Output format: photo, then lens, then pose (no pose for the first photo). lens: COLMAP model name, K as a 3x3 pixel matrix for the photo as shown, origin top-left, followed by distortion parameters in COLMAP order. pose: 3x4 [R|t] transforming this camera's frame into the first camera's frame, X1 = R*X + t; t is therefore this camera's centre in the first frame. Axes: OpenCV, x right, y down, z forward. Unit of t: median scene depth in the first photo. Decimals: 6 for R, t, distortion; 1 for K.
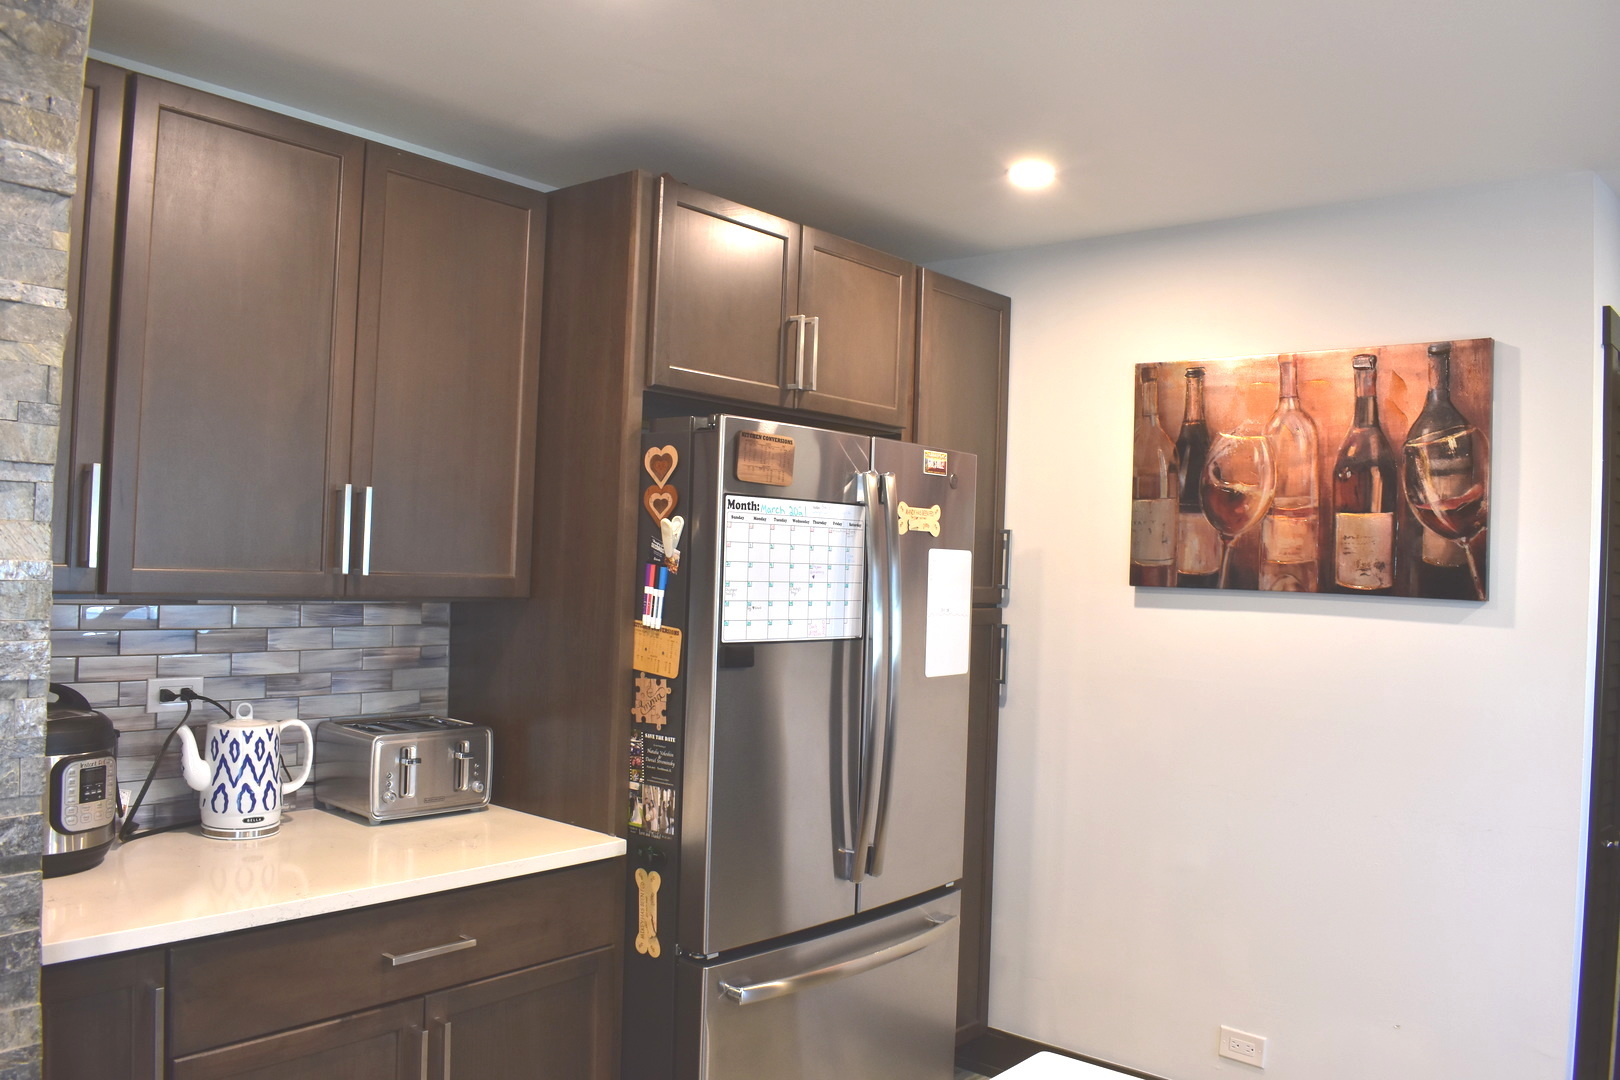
lens RADIAL K [[1268.6, 0, 809.9], [0, 1268.6, 536.0], [0, 0, 1]] dist [-0.097908, 0.018597]
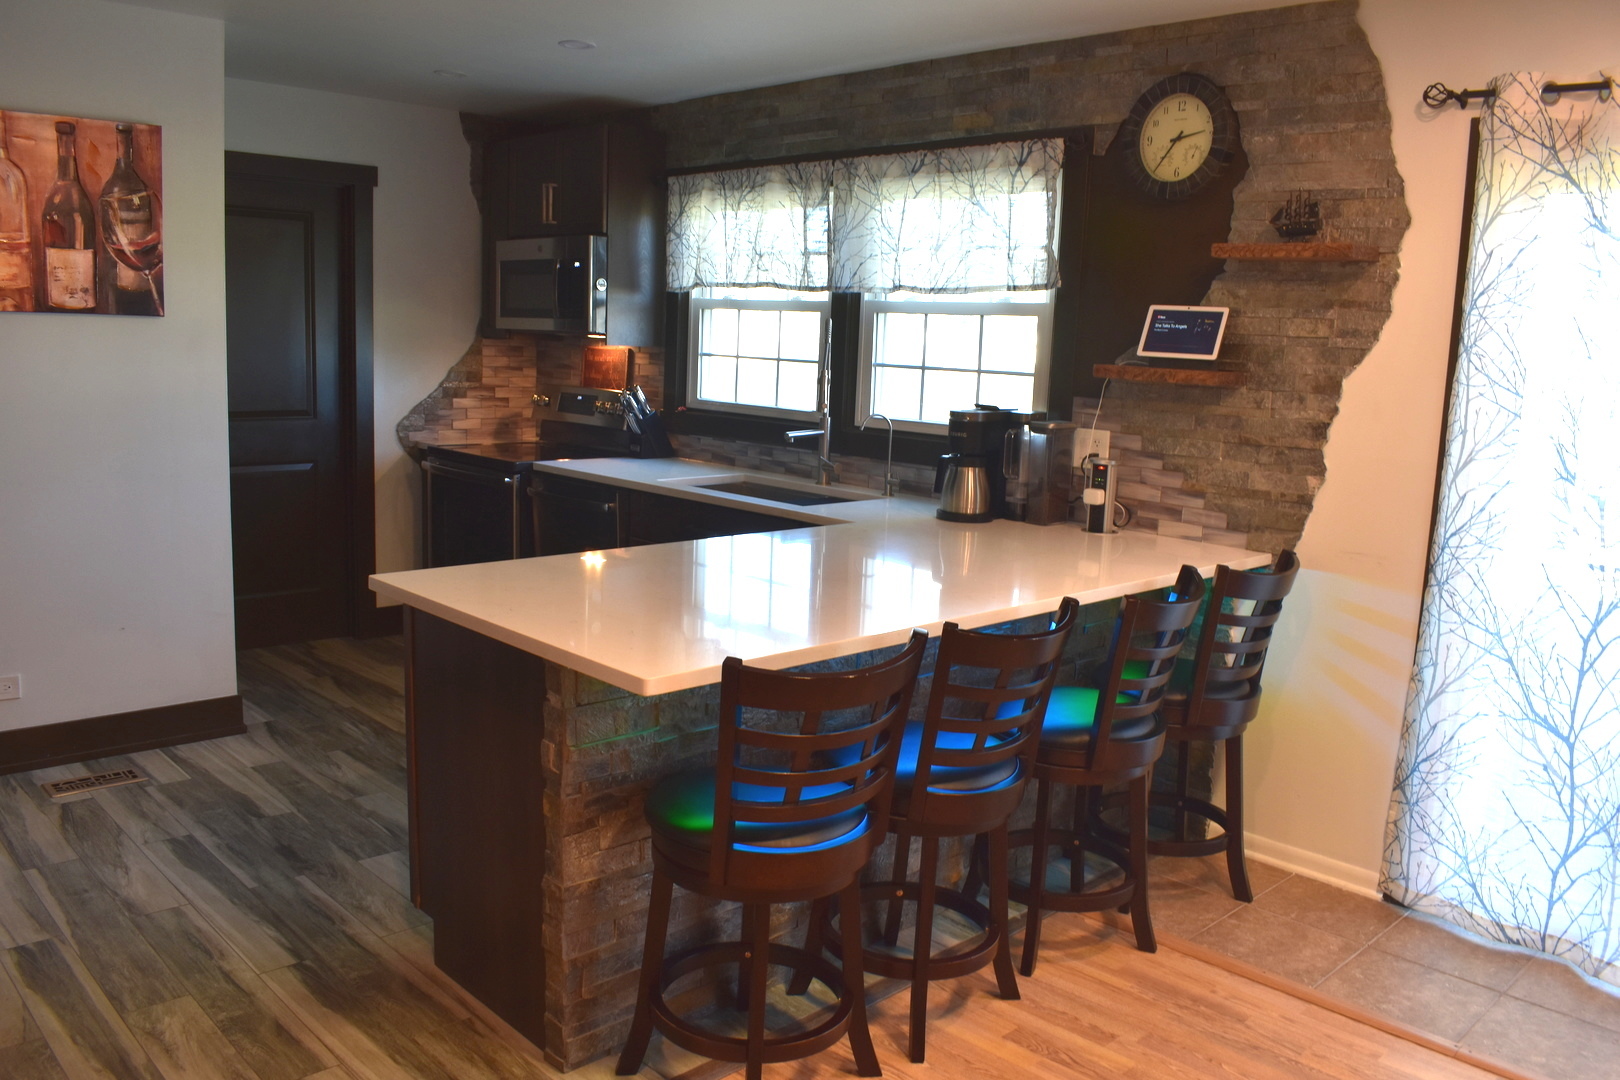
lens RADIAL K [[1268.6, 0, 818.6], [0, 1268.6, 532.6], [0, 0, 1]] dist [-0.097908, 0.018597]
pose [[0.096406, -0.183007, 0.978373, -0.748861], [-0.055554, 0.980430, 0.188866, -0.011923], [-0.993791, -0.072561, 0.084352, 0.103089]]
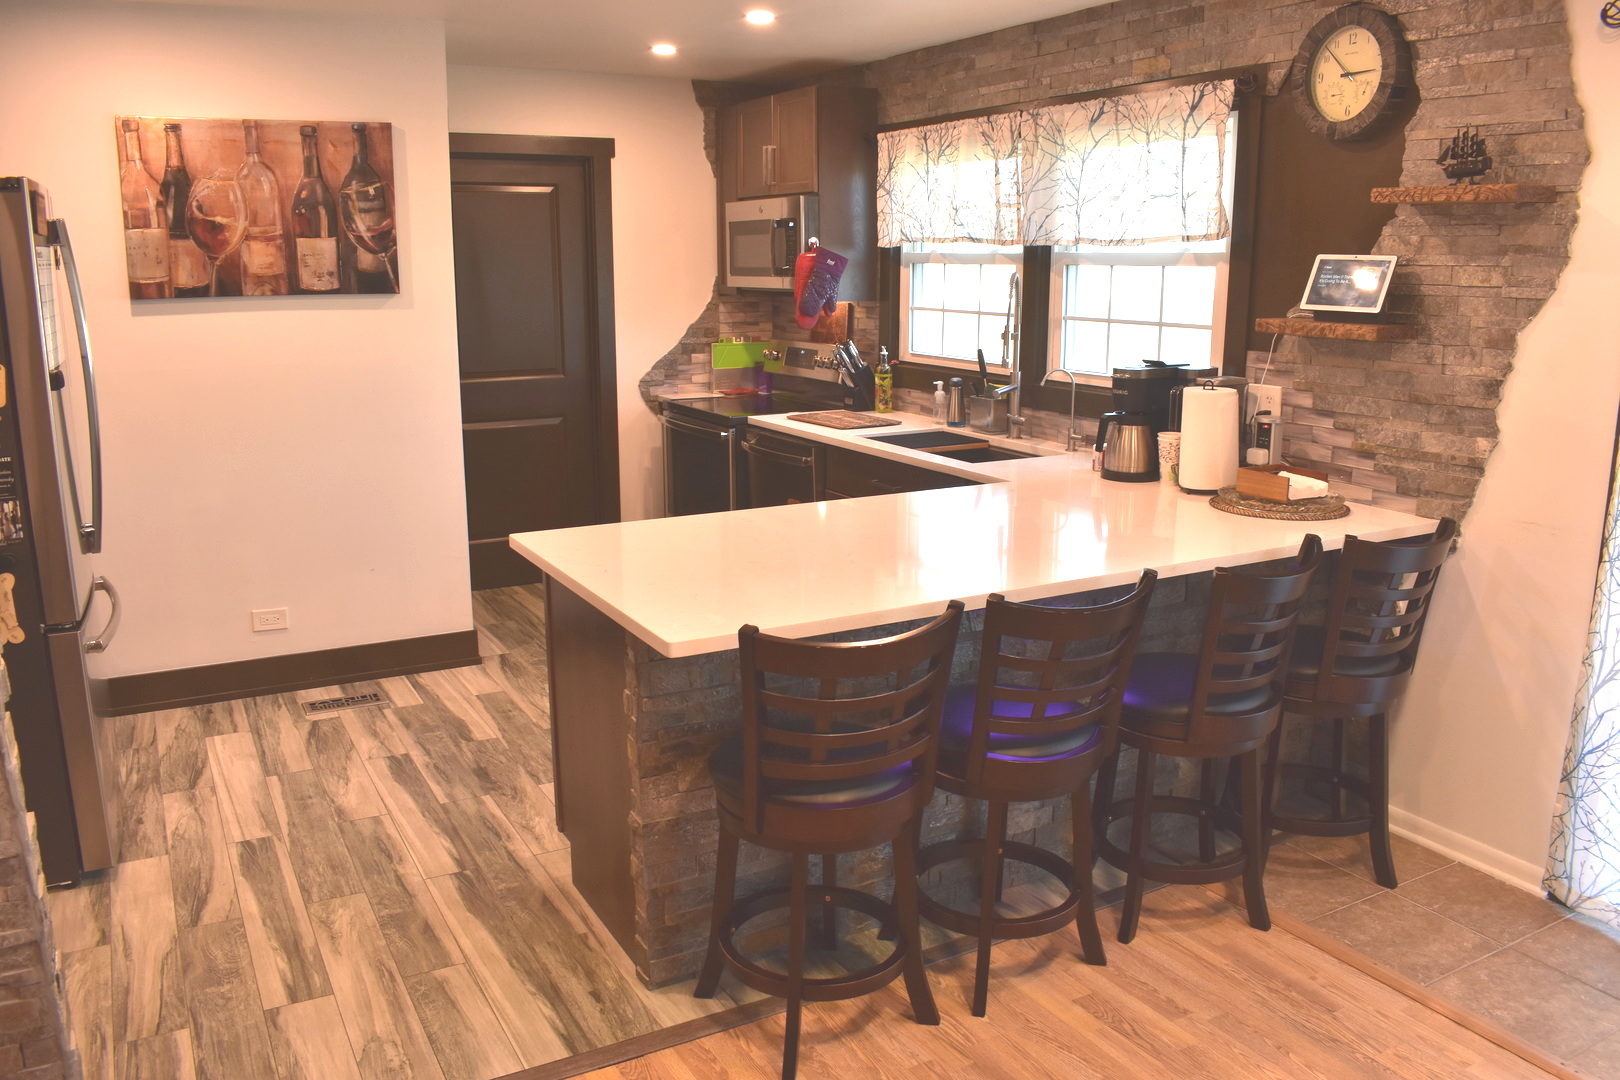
lens RADIAL K [[1268.6, 0, 816.8], [0, 1268.6, 530.8], [0, 0, 1]] dist [-0.097908, 0.018597]
pose [[0.351176, -0.229050, 0.907861, -0.738075], [-0.006684, 0.968978, 0.247055, -0.048839], [-0.936286, -0.092828, 0.338751, -0.076242]]
